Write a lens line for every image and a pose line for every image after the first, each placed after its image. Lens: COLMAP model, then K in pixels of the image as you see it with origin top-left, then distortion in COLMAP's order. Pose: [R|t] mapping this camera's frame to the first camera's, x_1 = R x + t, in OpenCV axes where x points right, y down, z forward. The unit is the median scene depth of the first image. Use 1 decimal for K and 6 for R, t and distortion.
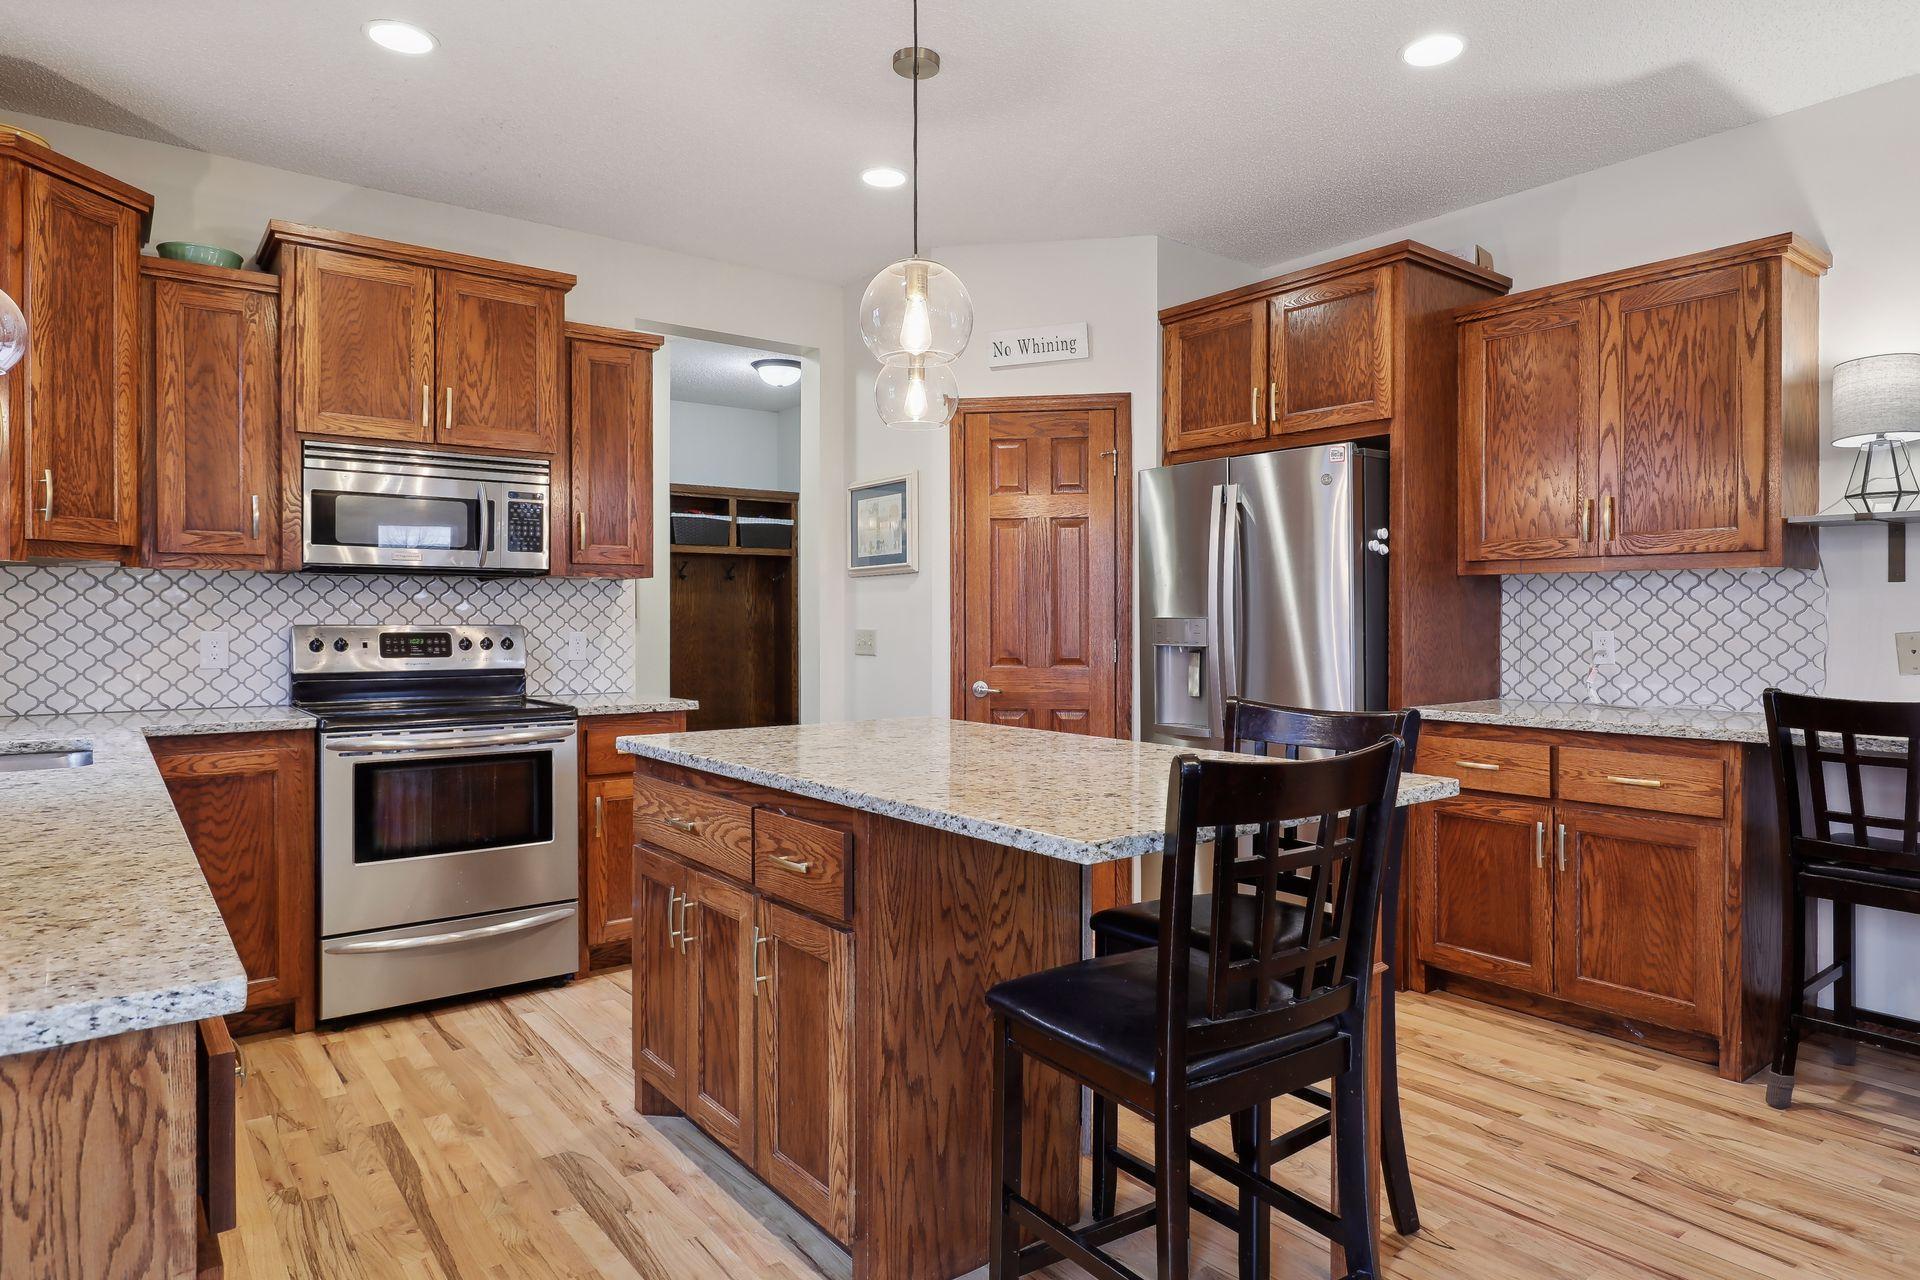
lens RADIAL K [[1119.8, 0, 960.0], [0, 1119.8, 640.0], [0, 0, 1]] dist [-0.000372, -0.000012]
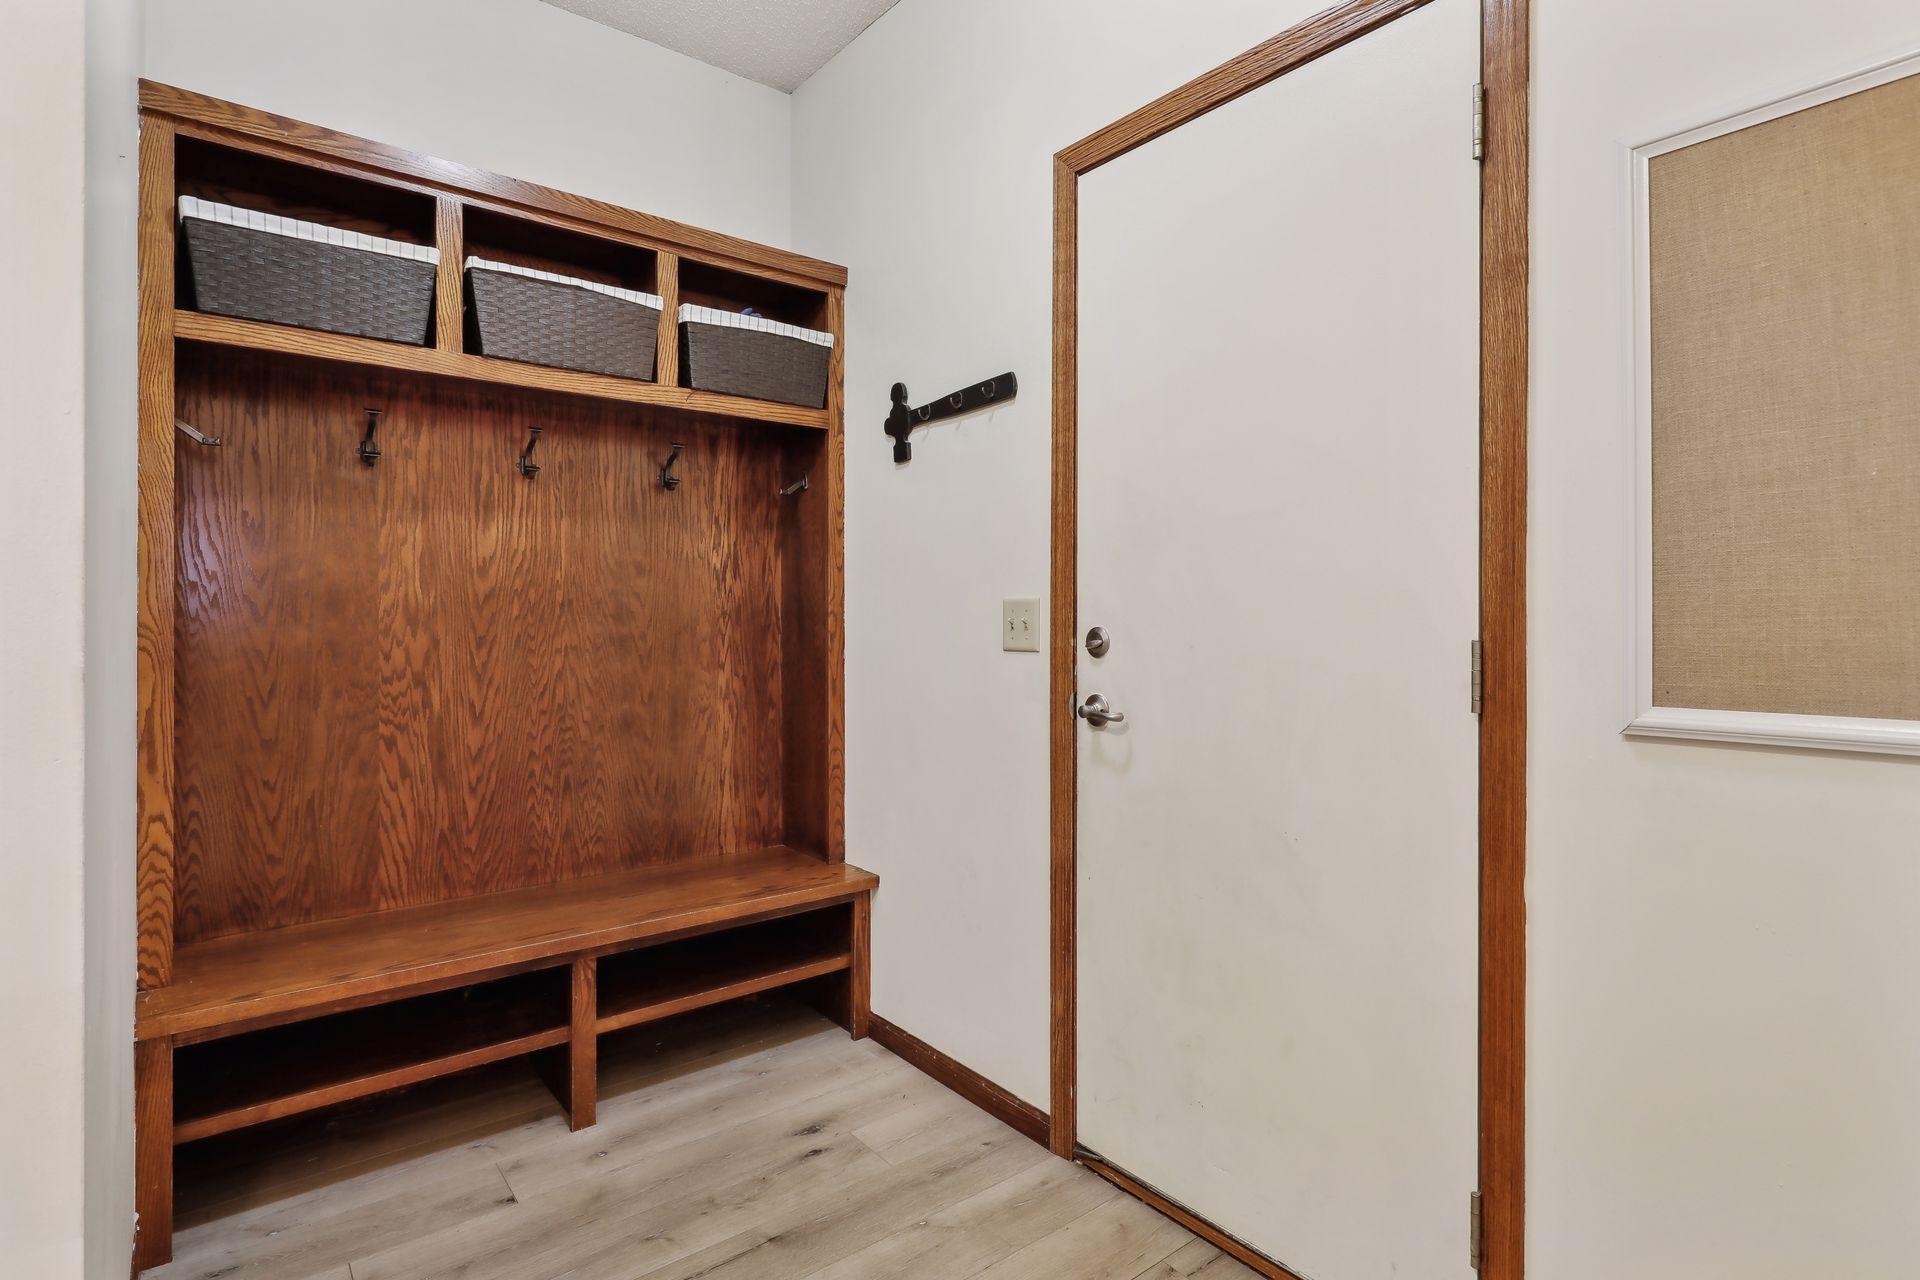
lens RADIAL K [[961.8, 0, 960.0], [0, 961.8, 640.0], [0, 0, 1]] dist [0.000468, 0.000028]
pose [[0.999798, 0.002344, 0.019949, -0.110866], [-0.002395, 0.999994, 0.002544, -0.002625], [-0.019943, -0.002591, 0.999798, 0.664531]]
